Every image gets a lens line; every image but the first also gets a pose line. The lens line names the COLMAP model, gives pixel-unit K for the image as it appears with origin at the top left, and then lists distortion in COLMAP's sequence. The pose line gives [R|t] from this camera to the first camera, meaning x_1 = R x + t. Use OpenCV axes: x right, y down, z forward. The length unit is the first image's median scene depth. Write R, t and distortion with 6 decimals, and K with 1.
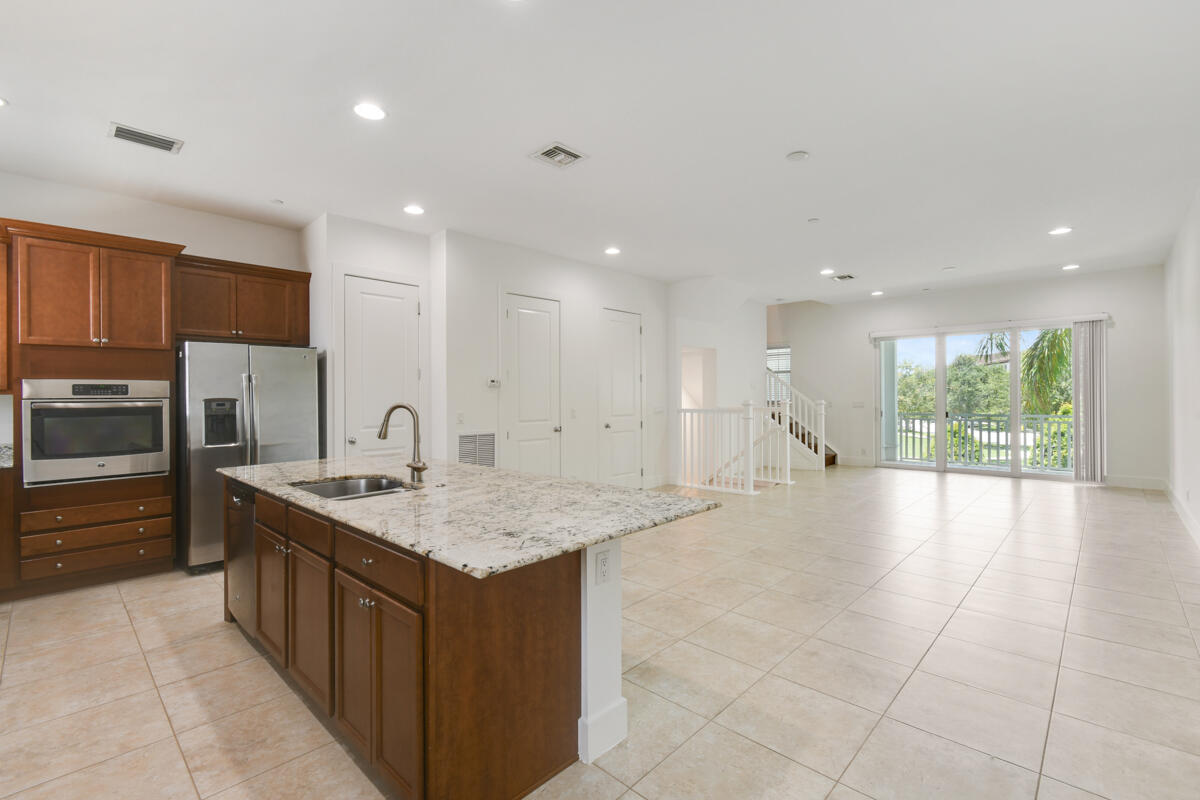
lens RADIAL K [[529.5, 0, 608.5], [0, 529.5, 401.1], [0, 0, 1]] dist [0.005279, -0.002408]
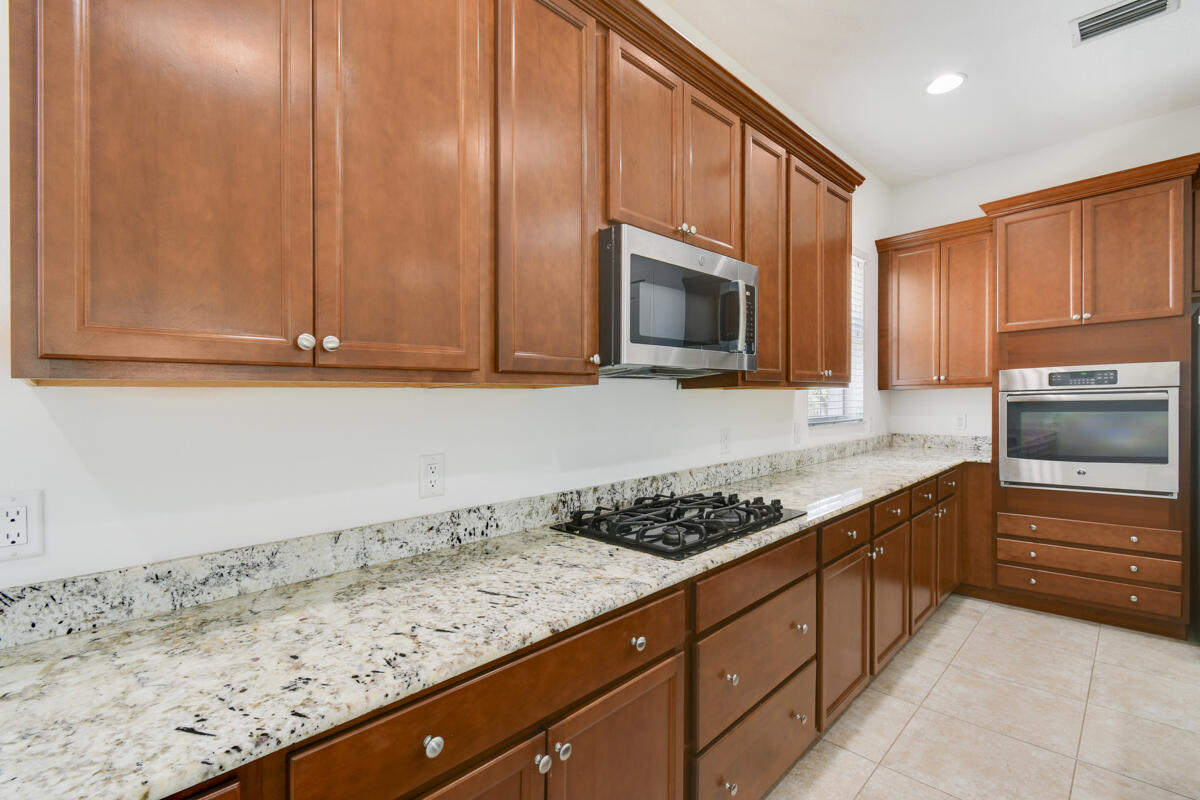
lens RADIAL K [[529.5, 0, 607.1], [0, 529.5, 406.9], [0, 0, 1]] dist [0.005279, -0.002408]
pose [[-0.034357, 0.020183, -0.999206, -0.130094], [0.014687, 0.999698, 0.019687, -0.004614], [0.999302, -0.013999, -0.034643, 0.309050]]
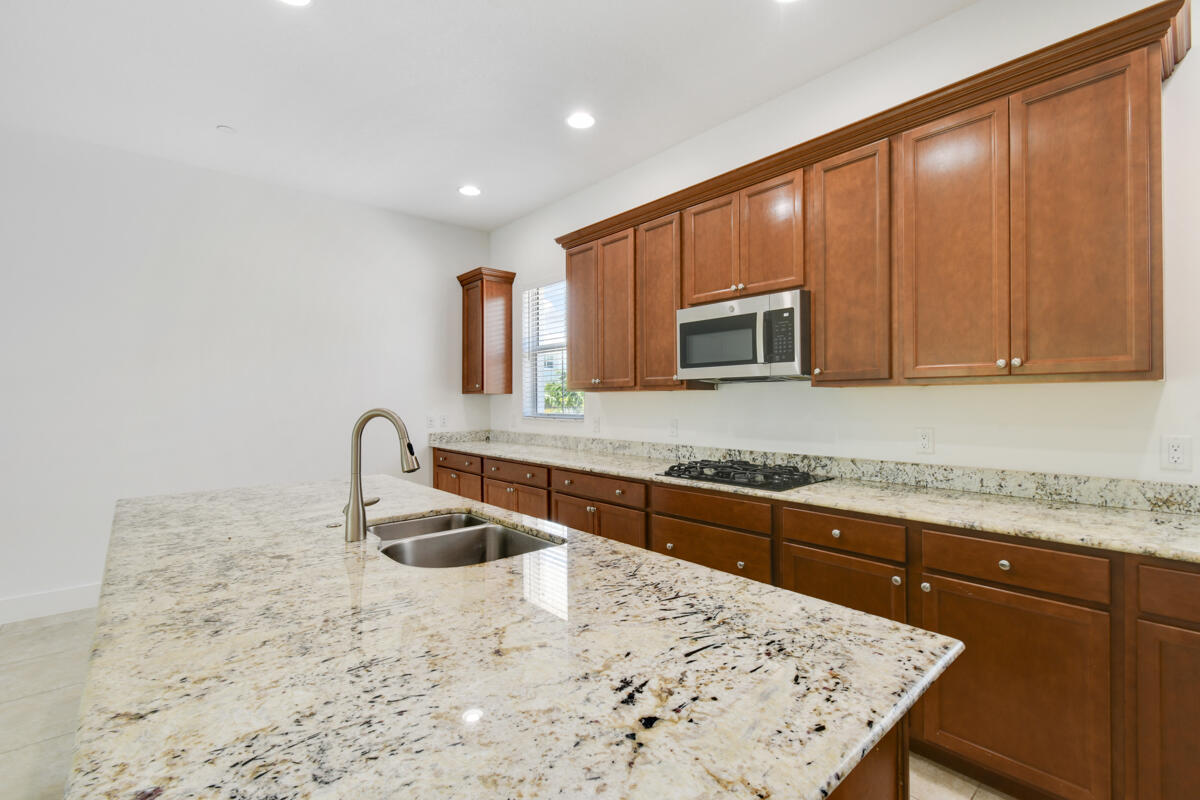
lens RADIAL K [[529.5, 0, 610.7], [0, 529.5, 391.8], [0, 0, 1]] dist [0.005279, -0.002408]
pose [[-0.995692, 0.021674, 0.090154, -0.496157], [0.021251, 0.999758, -0.005649, -0.008528], [-0.090254, -0.003709, -0.995912, 1.107712]]
